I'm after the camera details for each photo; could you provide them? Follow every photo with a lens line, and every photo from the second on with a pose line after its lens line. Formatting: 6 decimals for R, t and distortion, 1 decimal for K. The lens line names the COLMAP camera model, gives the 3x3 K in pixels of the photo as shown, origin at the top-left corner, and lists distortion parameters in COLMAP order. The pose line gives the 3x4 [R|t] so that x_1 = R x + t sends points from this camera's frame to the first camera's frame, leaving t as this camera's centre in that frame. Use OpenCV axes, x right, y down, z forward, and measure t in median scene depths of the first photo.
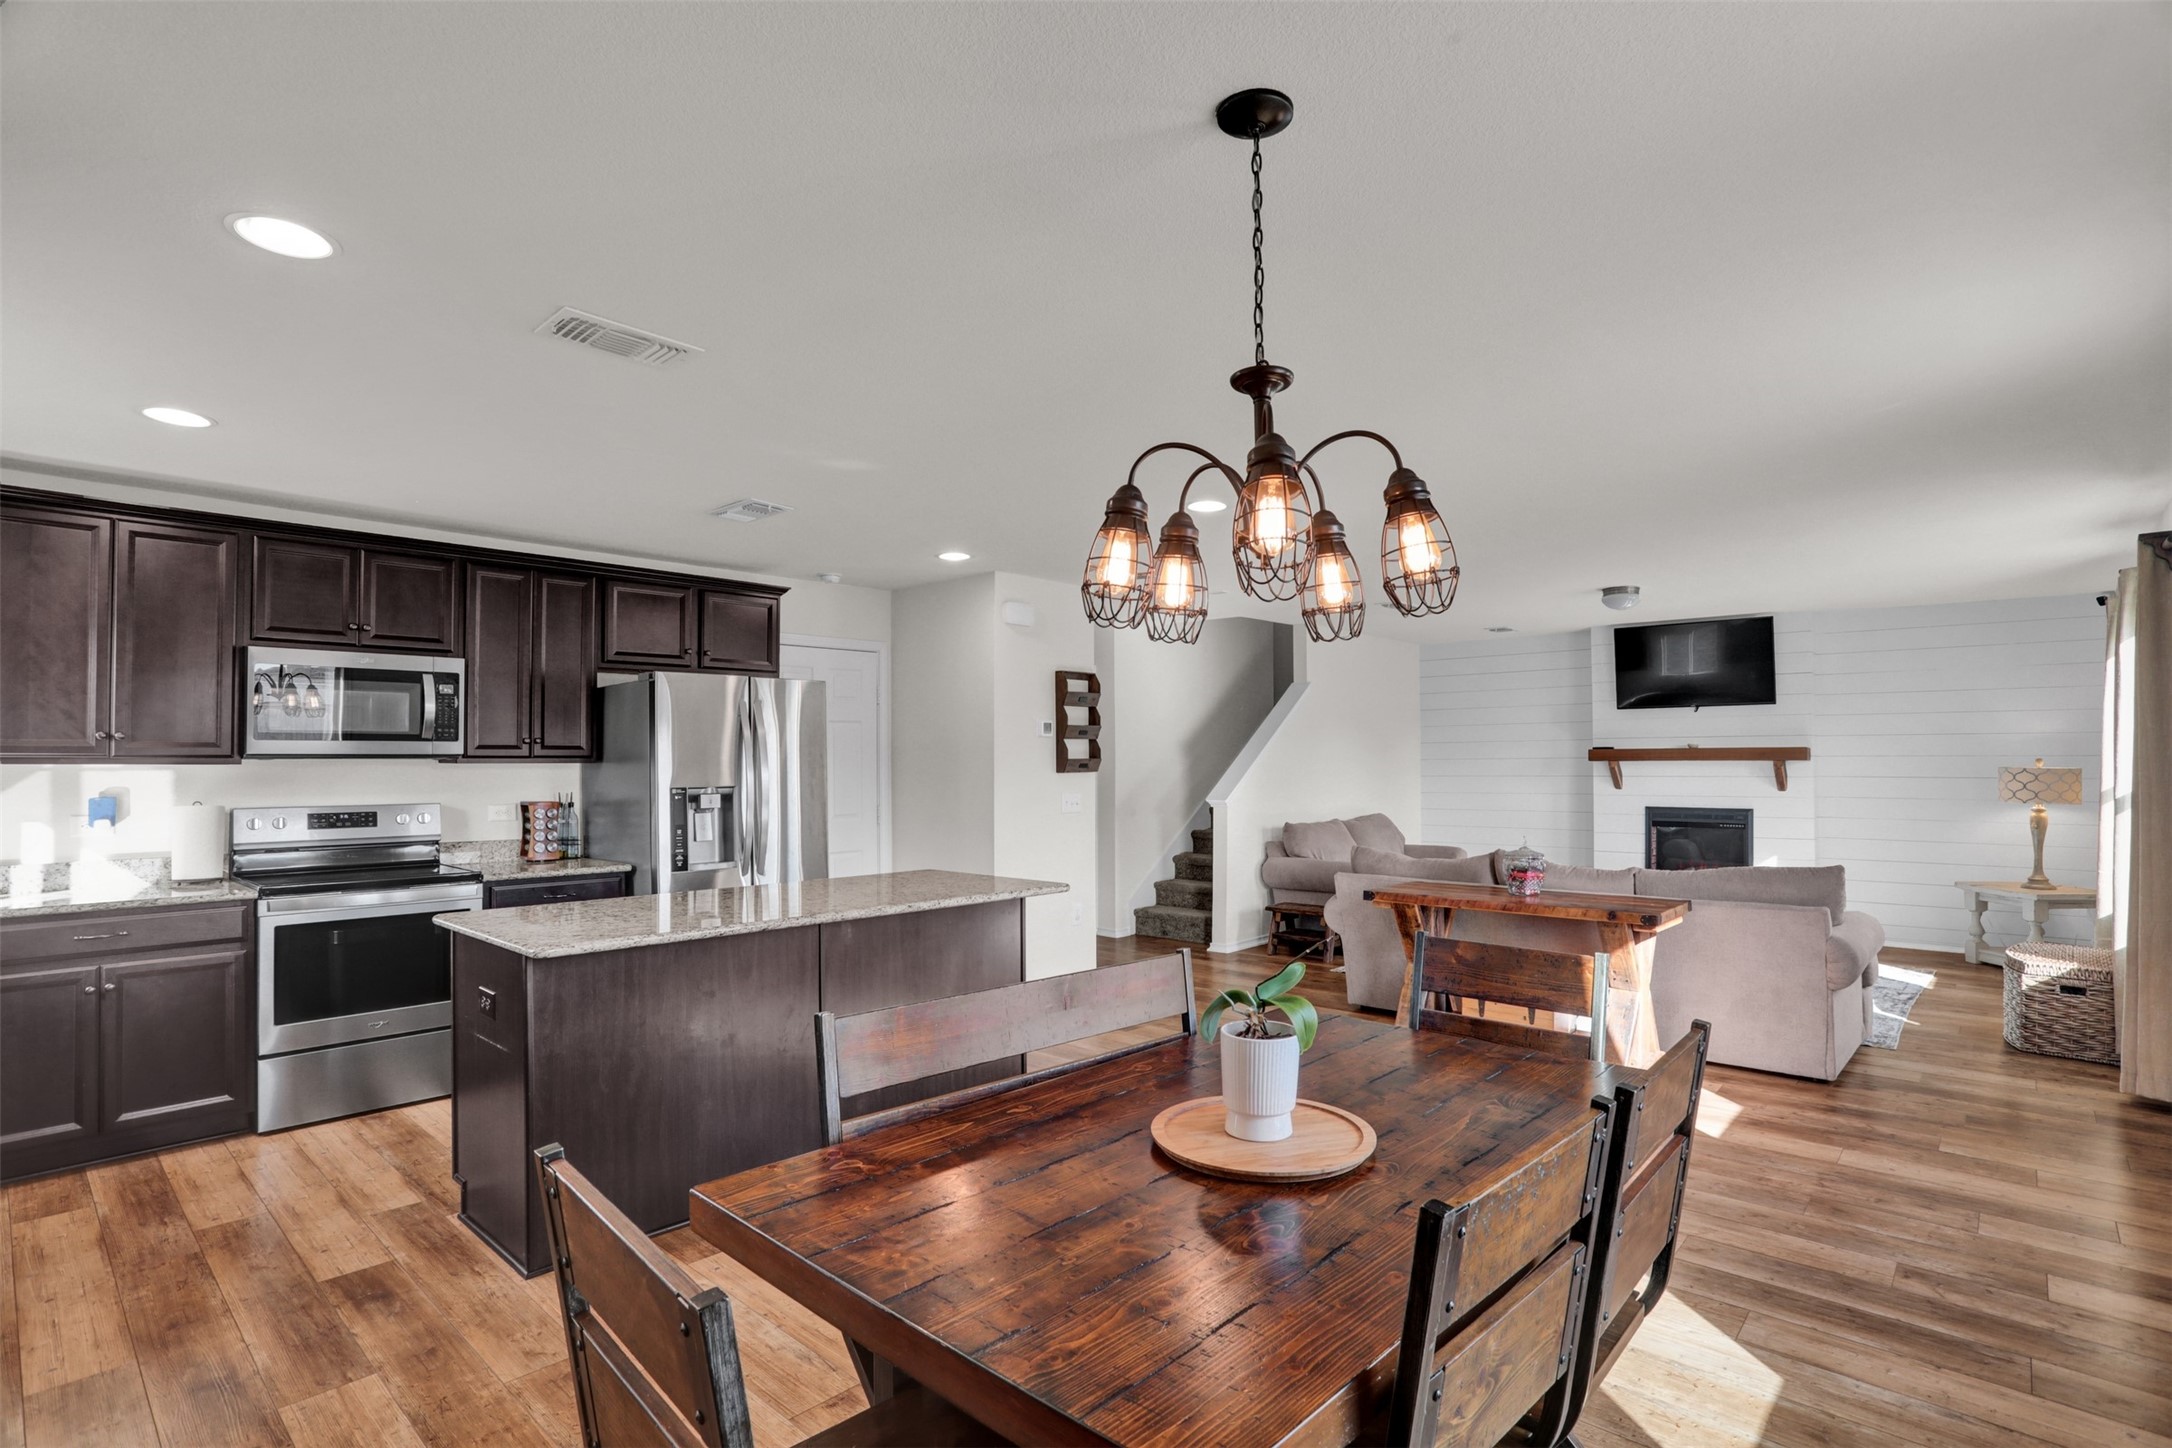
lens RADIAL K [[1061.4, 0, 1083.2], [0, 1061.4, 736.6], [0, 0, 1]] dist [-0.040161, 0.001438]
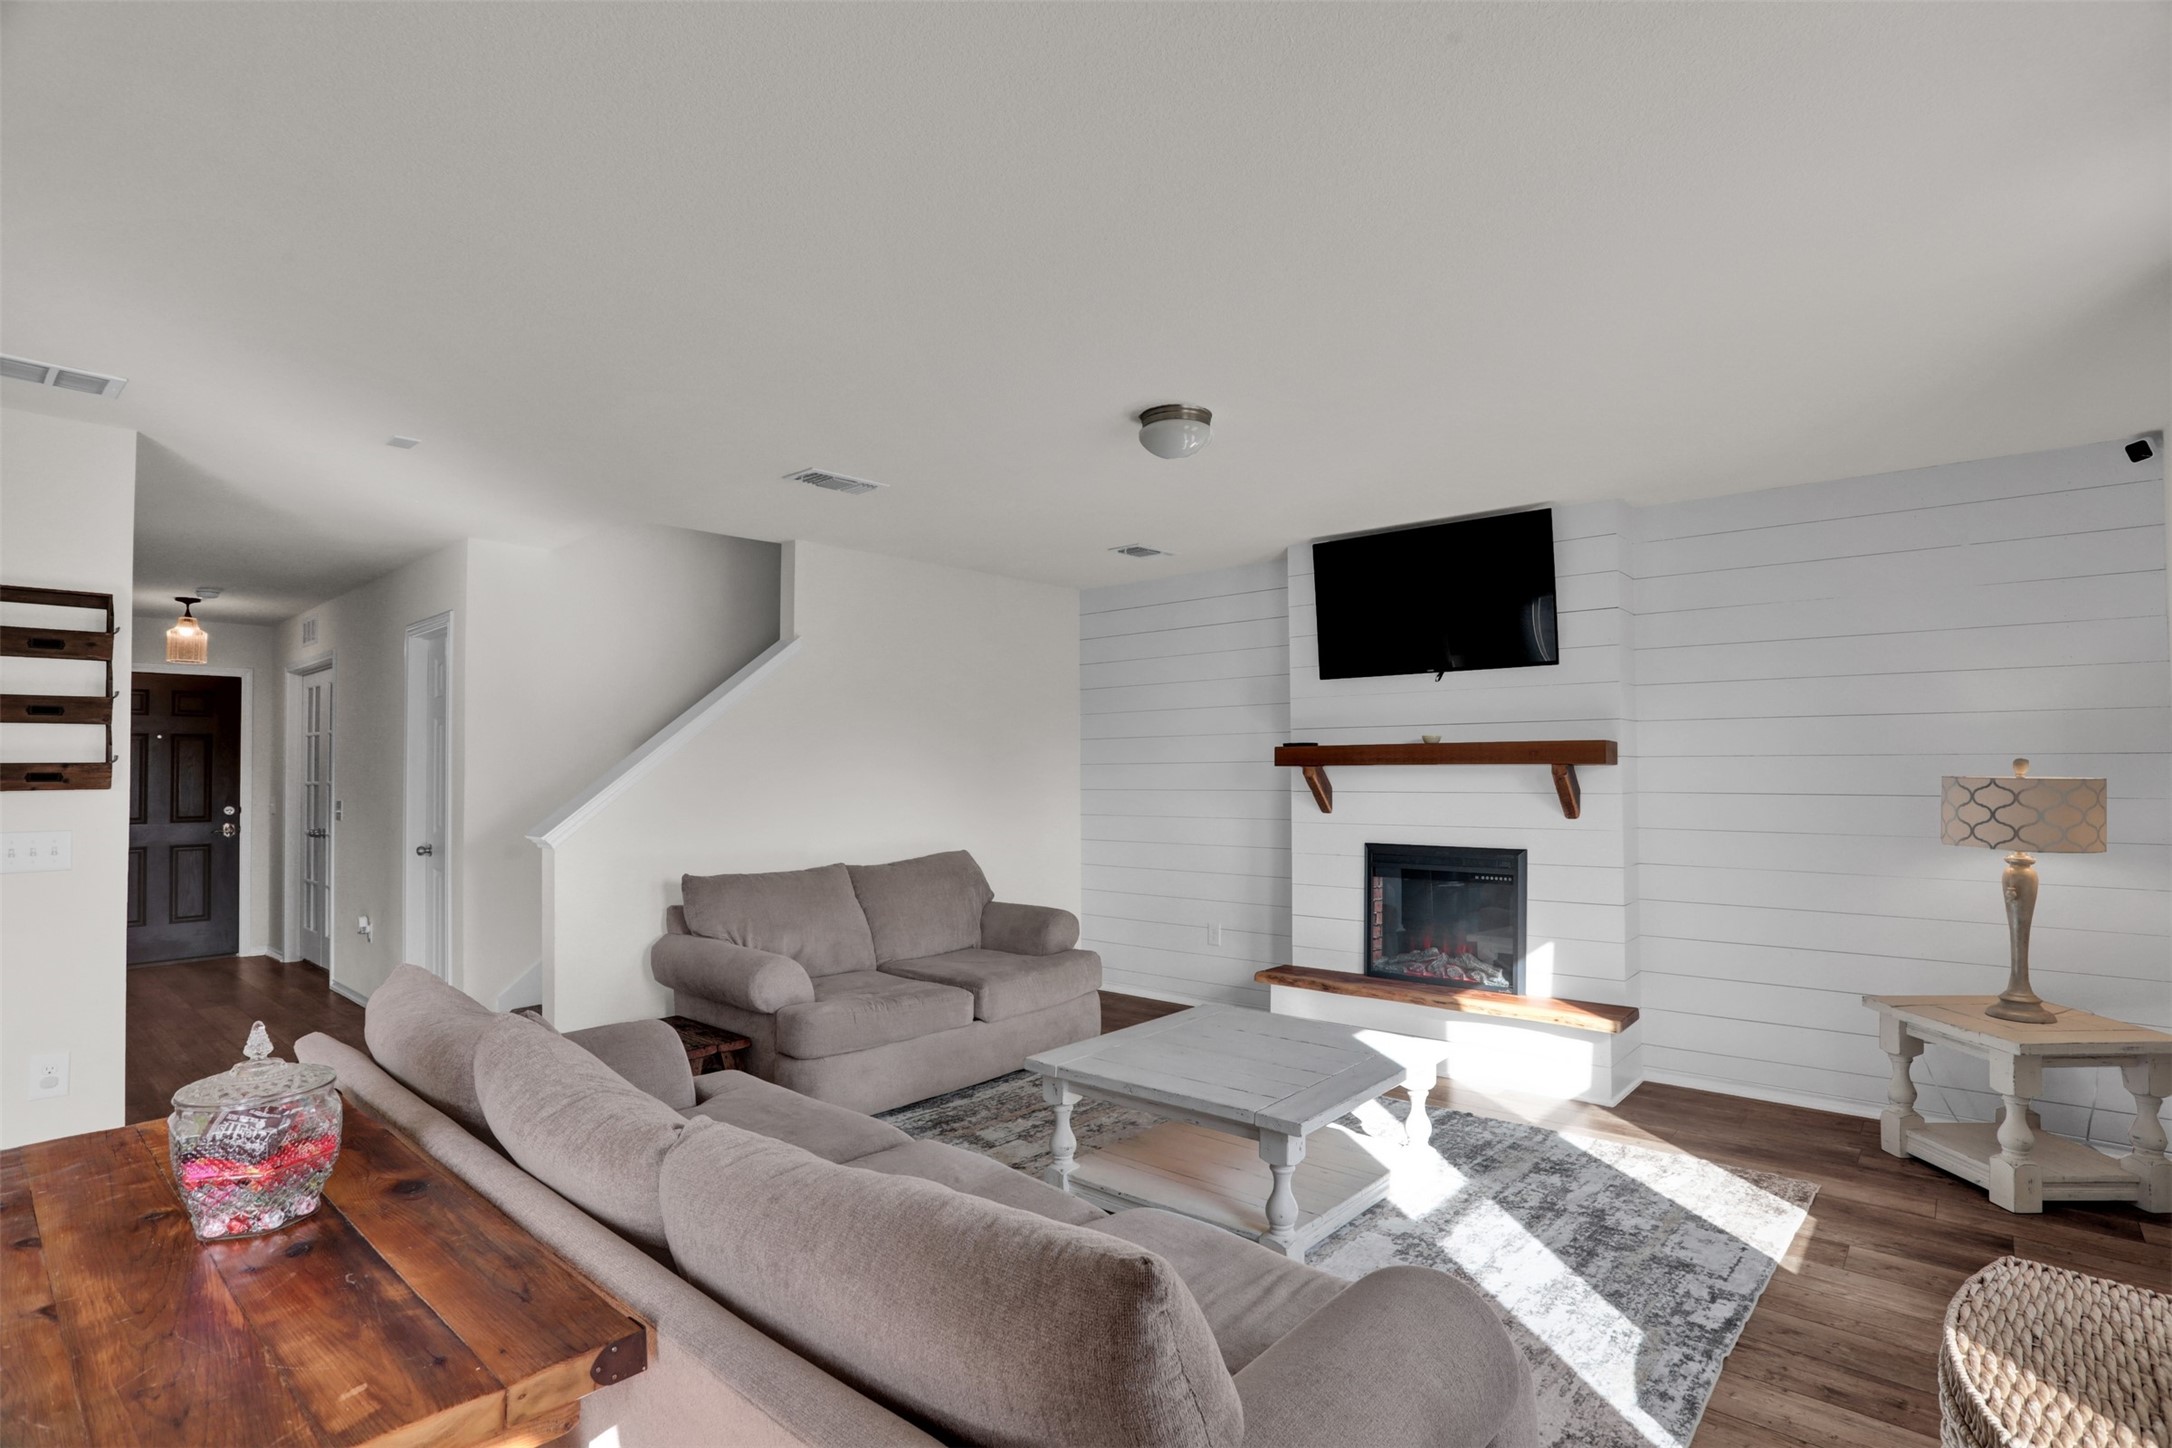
lens RADIAL K [[1061.4, 0, 1096.6], [0, 1061.4, 739.5], [0, 0, 1]] dist [-0.040161, 0.001438]
pose [[0.999217, 0.001586, 0.039541, 0.390428], [-0.001389, 0.999986, -0.005014, 0.012410], [-0.039548, 0.004956, 0.999205, 0.437611]]
